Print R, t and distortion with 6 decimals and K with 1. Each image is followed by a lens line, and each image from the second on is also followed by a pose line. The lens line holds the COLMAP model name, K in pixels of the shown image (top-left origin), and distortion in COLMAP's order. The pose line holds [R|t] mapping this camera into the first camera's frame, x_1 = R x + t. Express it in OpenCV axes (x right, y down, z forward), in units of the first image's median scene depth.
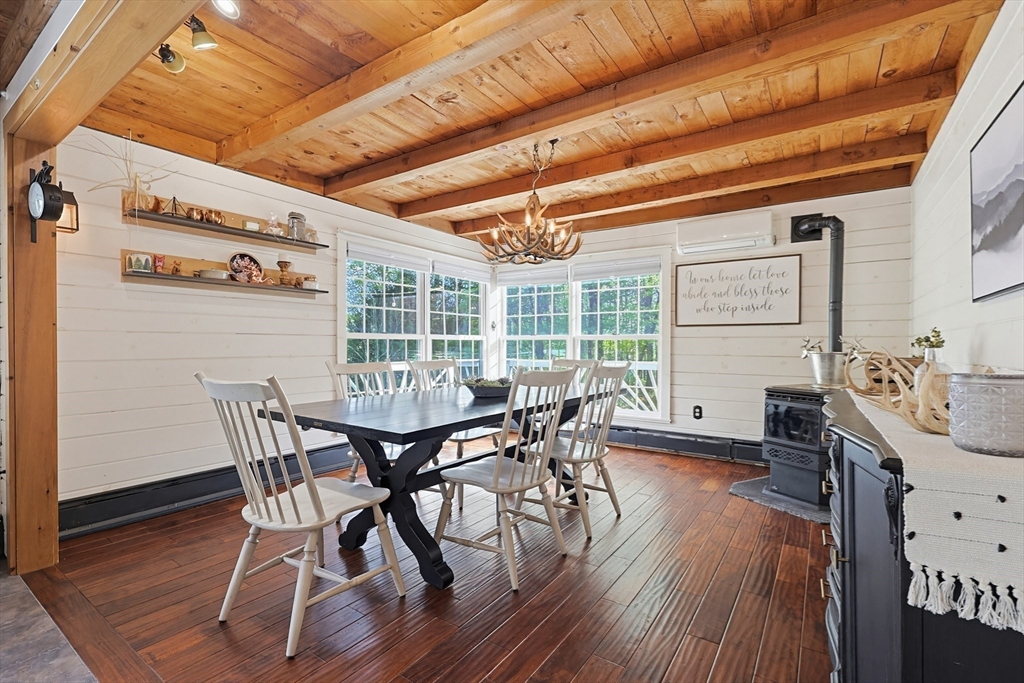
lens RADIAL K [[459.4, 0, 510.4], [0, 459.4, 348.9], [0, 0, 1]] dist [-0.013087, -0.000105]
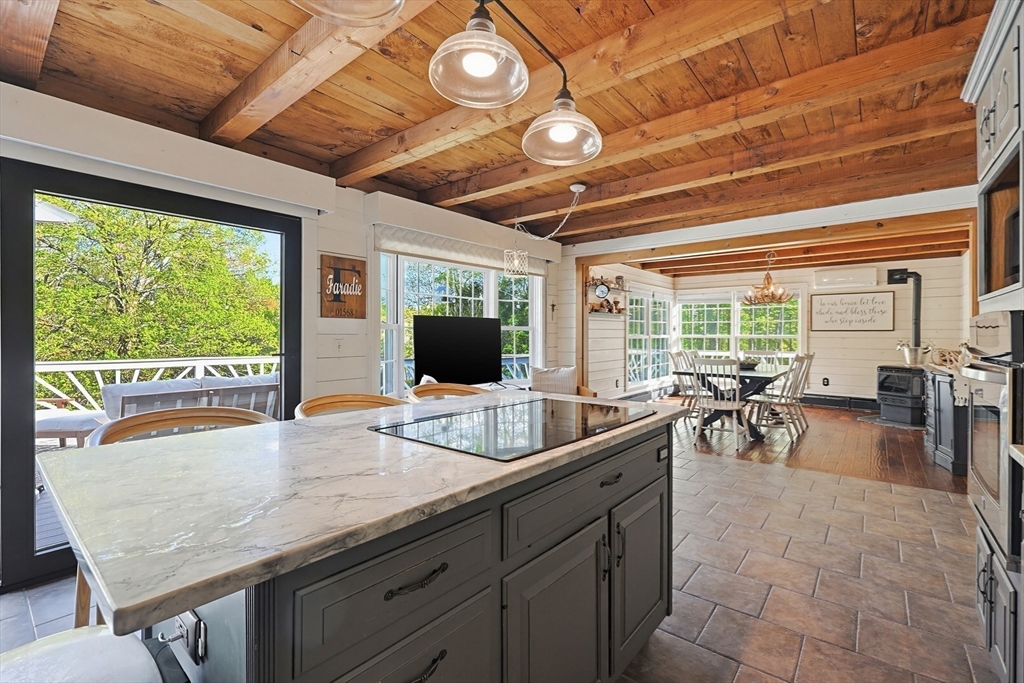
lens RADIAL K [[443.1, 0, 515.3], [0, 443.1, 337.5], [0, 0, 1]] dist [0.000411, -0.000043]
pose [[0.997023, -0.001421, -0.077097, -0.717250], [0.001352, 0.999999, -0.000955, -0.030244], [0.077098, 0.000848, 0.997023, -0.851660]]
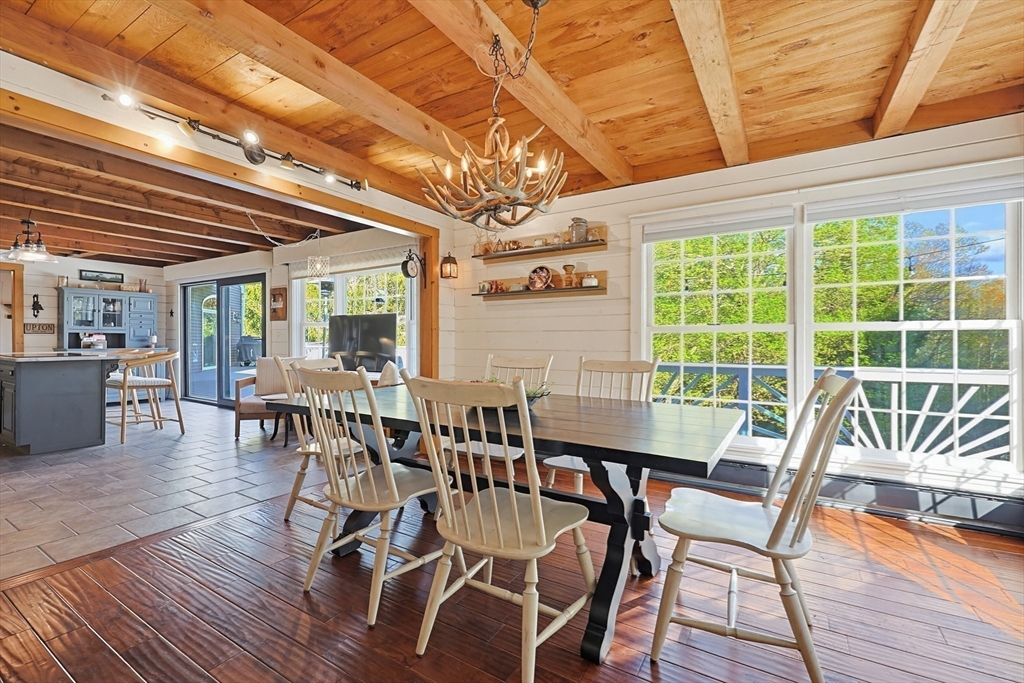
lens RADIAL K [[443.1, 0, 515.3], [0, 443.1, 337.5], [0, 0, 1]] dist [0.000411, -0.000043]
pose [[0.056693, 0.001263, -0.998391, 0.538776], [-0.004895, 0.999988, 0.000988, -0.014535], [0.998380, 0.004831, 0.056699, 0.754640]]
